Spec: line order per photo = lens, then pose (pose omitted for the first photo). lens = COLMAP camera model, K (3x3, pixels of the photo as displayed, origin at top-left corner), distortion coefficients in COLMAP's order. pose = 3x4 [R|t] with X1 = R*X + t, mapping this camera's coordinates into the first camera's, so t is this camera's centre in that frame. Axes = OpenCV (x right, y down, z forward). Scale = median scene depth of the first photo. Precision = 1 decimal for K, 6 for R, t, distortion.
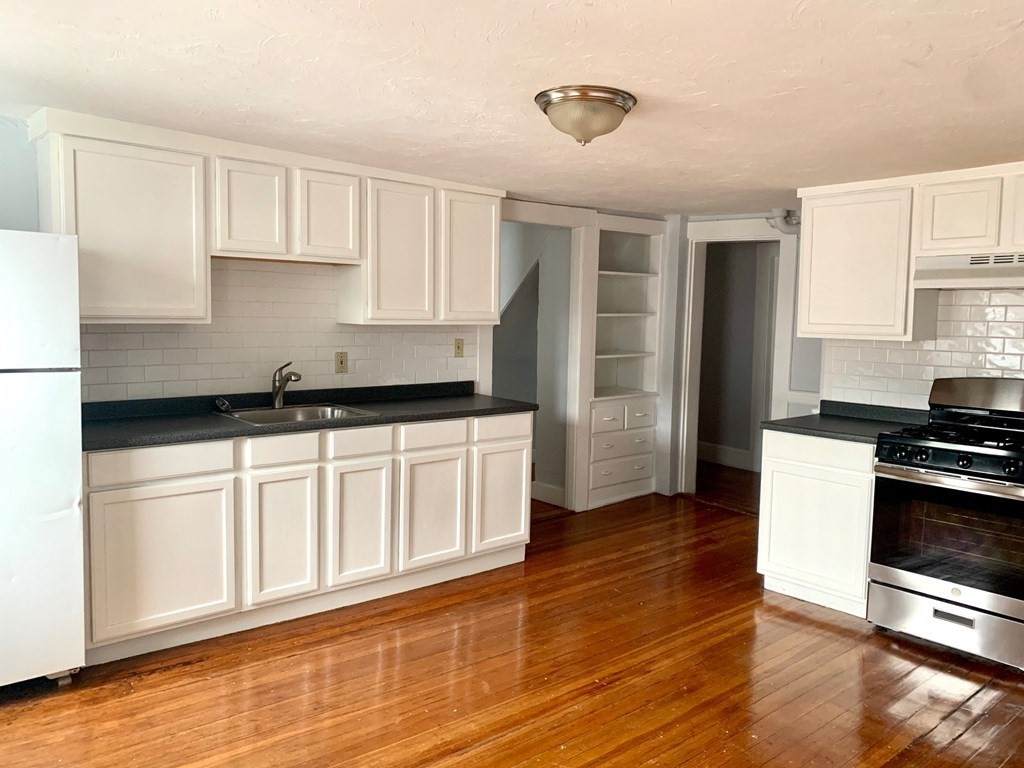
lens RADIAL K [[785.1, 0, 511.3], [0, 785.1, 371.0], [0, 0, 1]] dist [0.022100, -0.017715]
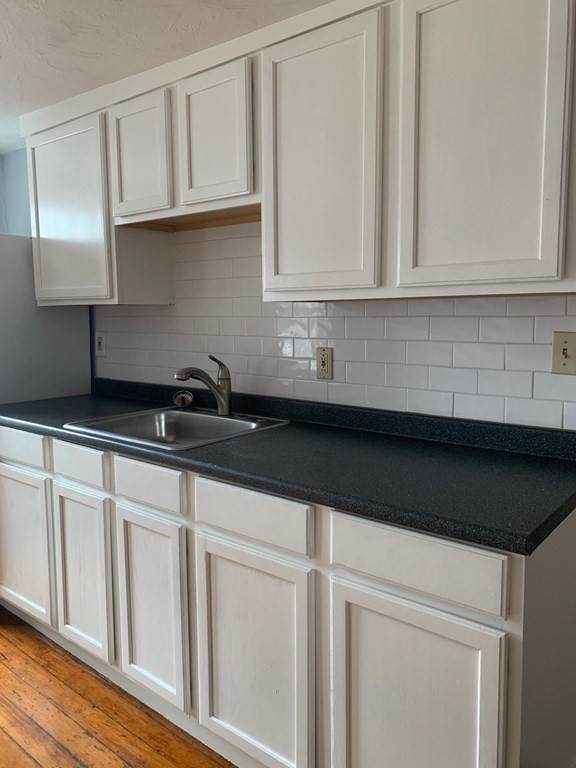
lens RADIAL K [[588.8, 0, 293.3], [0, 588.8, 365.7], [0, 0, 1]] dist [0.022100, -0.017715]
pose [[0.178147, 0.069349, -0.981557, 0.282863], [-0.066973, 0.996055, 0.058219, -0.039359], [0.981722, 0.055366, 0.182088, 0.981806]]
